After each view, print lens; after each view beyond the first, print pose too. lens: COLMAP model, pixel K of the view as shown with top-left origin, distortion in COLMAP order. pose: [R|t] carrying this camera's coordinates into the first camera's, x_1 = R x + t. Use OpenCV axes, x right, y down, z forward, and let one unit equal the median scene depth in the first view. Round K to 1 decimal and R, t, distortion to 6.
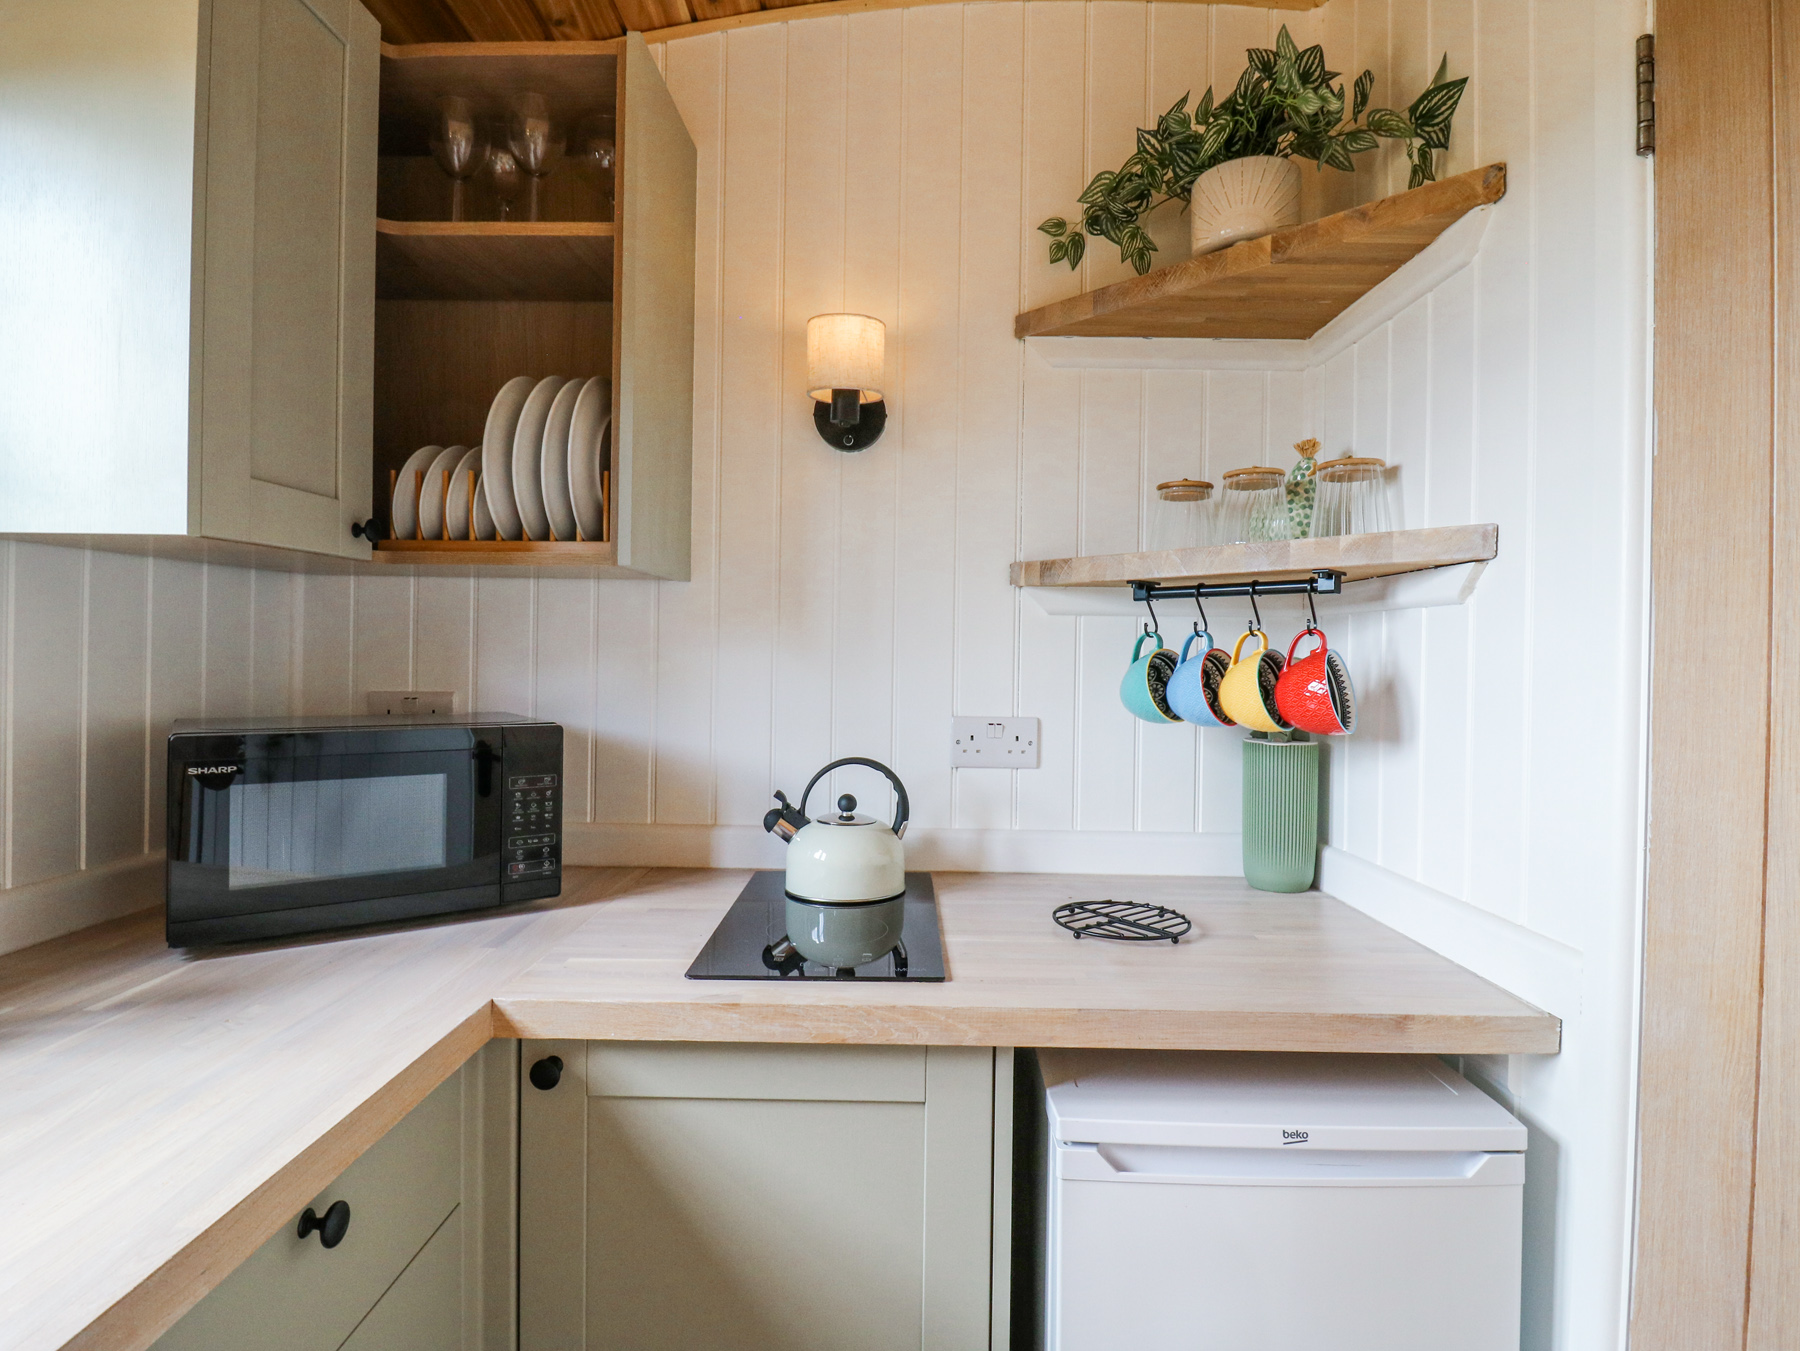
lens RADIAL K [[947.0, 0, 907.2], [0, 947.0, 661.2], [0, 0, 1]] dist [0.012670, -0.023373]
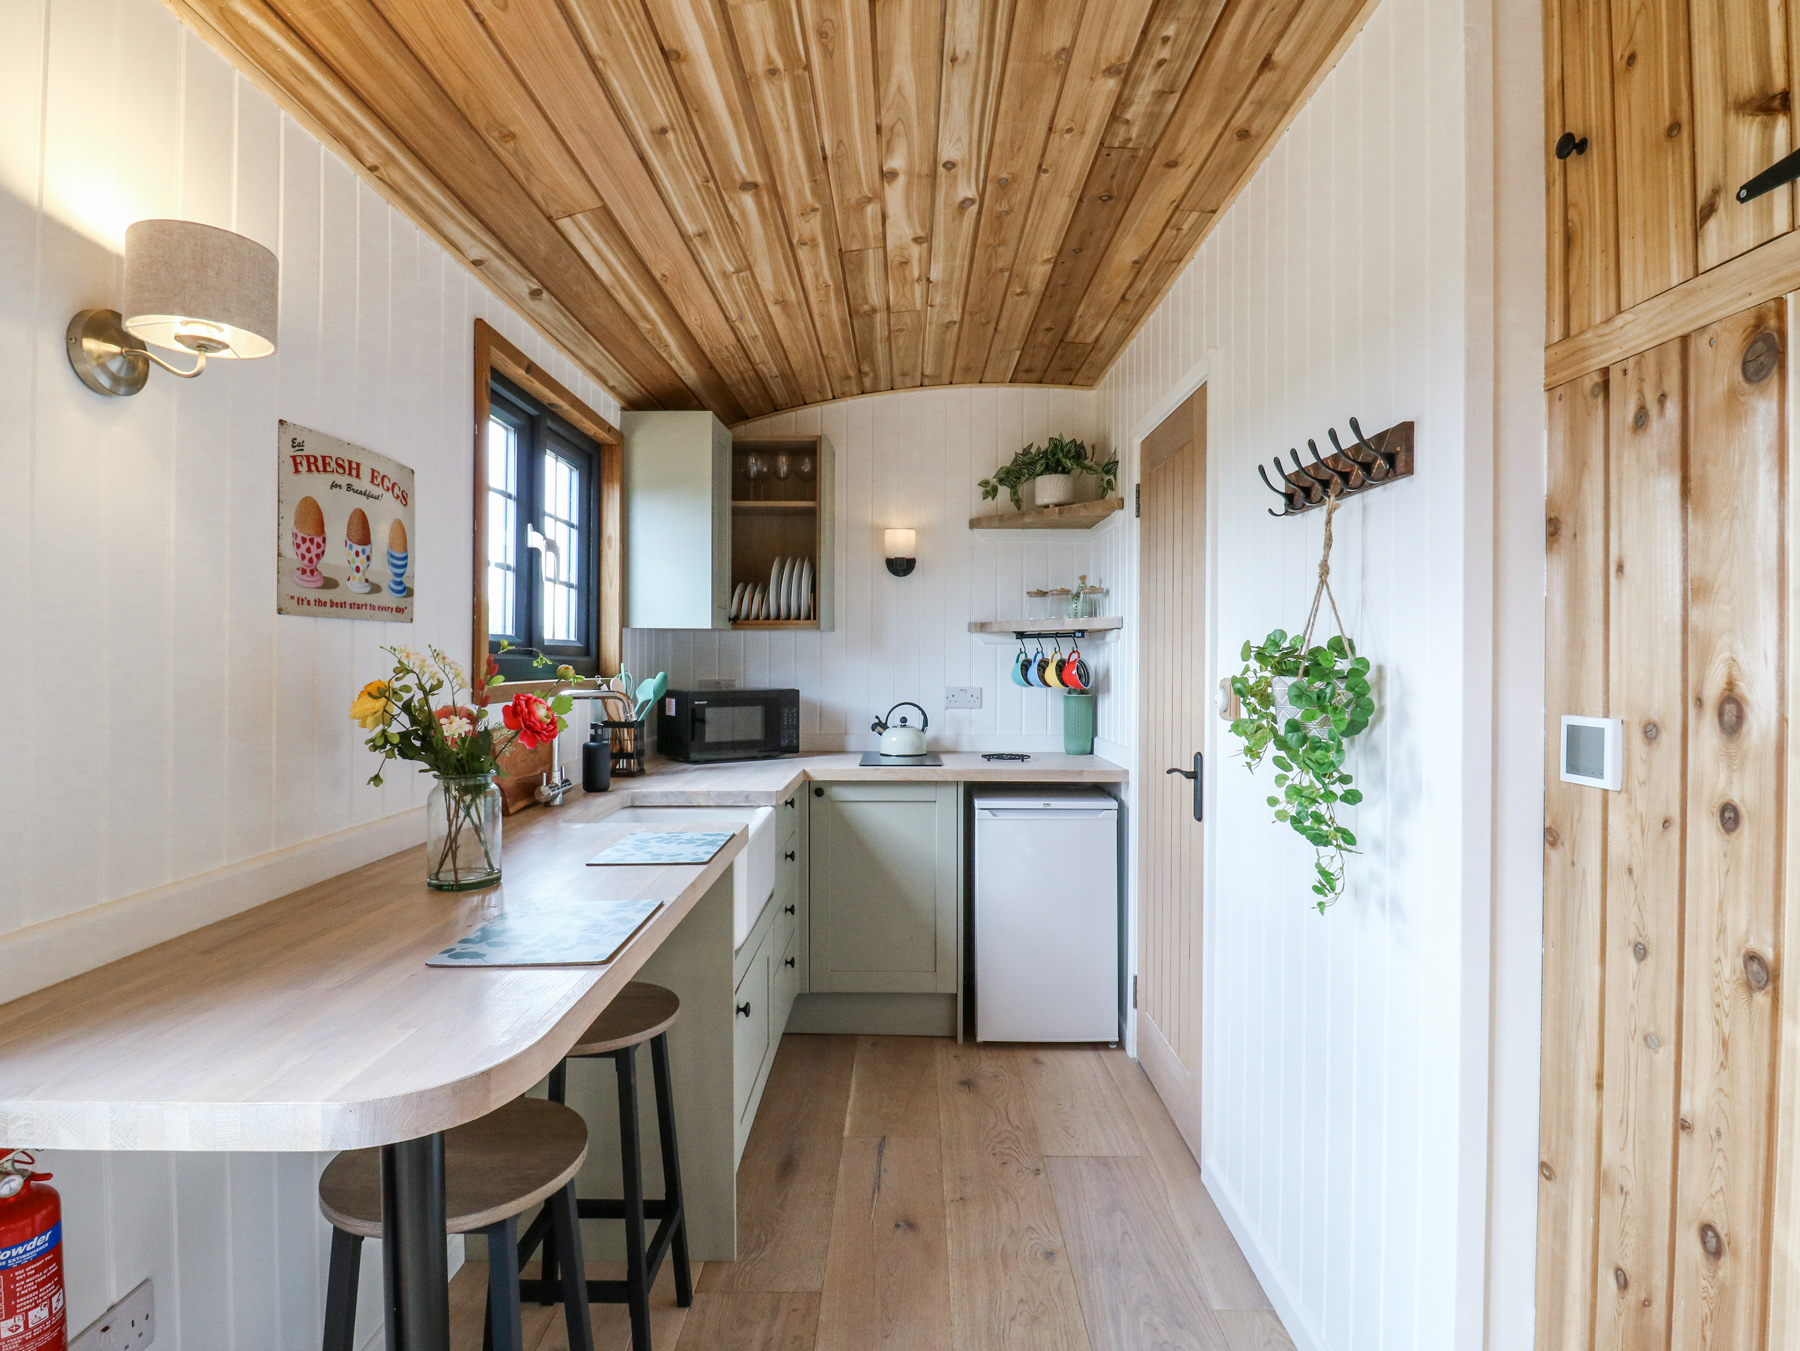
lens RADIAL K [[947.0, 0, 907.2], [0, 947.0, 661.2], [0, 0, 1]] dist [0.012670, -0.023373]
pose [[0.999926, -0.010864, 0.005486, -0.067025], [0.010890, 0.999930, -0.004716, 0.004094], [-0.005434, 0.004775, 0.999974, -1.565860]]
